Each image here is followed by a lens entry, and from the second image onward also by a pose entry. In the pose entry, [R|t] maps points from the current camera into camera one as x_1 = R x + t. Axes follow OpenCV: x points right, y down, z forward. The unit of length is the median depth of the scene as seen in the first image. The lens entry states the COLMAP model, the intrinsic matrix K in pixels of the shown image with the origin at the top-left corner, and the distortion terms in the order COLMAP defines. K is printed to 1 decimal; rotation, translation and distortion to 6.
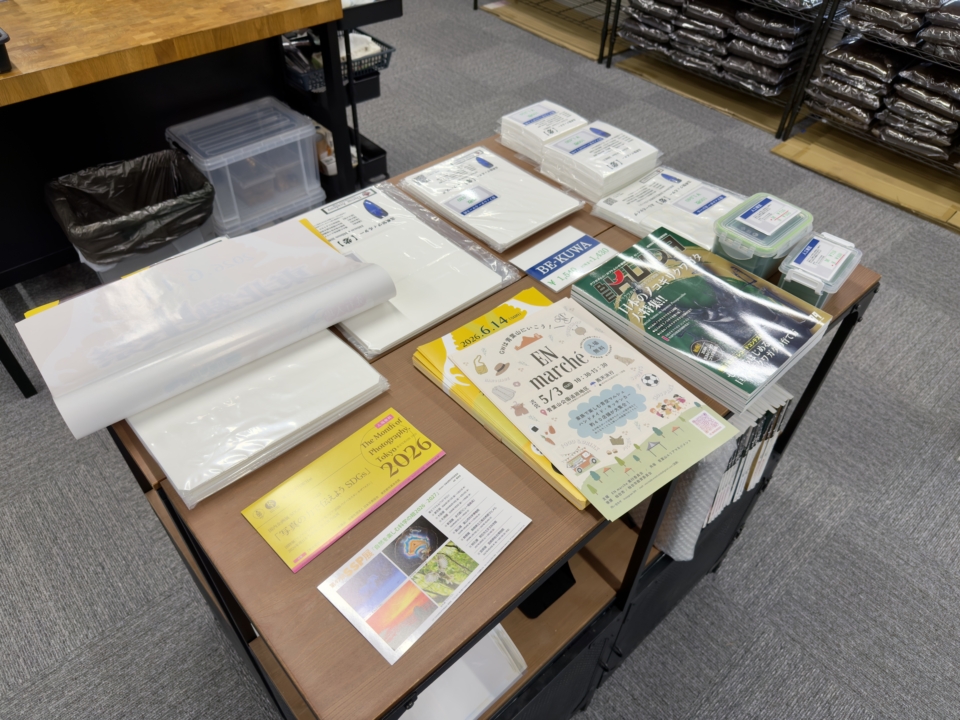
lens RADIAL K [[675.2, 0, 481.9], [0, 675.2, 360.9], [0, 0, 1]] dist [-0.006703, -0.002494]
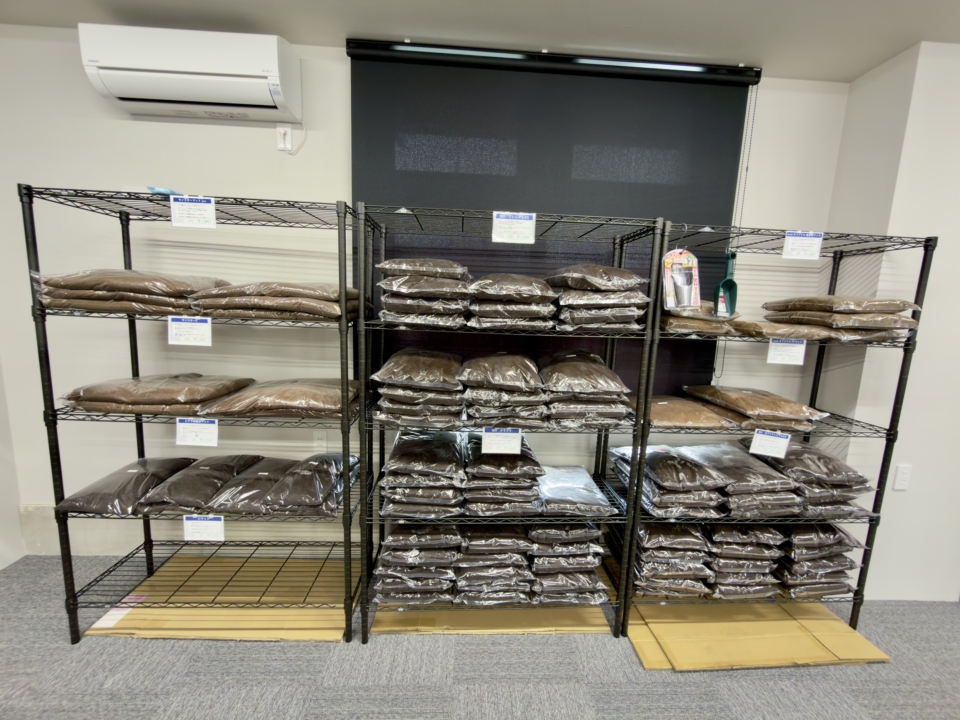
lens RADIAL K [[385.7, 0, 478.5], [0, 385.7, 359.1], [0, 0, 1]] dist [-0.001150, 0.000723]
pose [[0.641734, -0.119913, 0.757495, -0.012489], [0.535754, 0.776833, -0.330905, -0.544109], [-0.548767, 0.618184, 0.562764, 0.598202]]
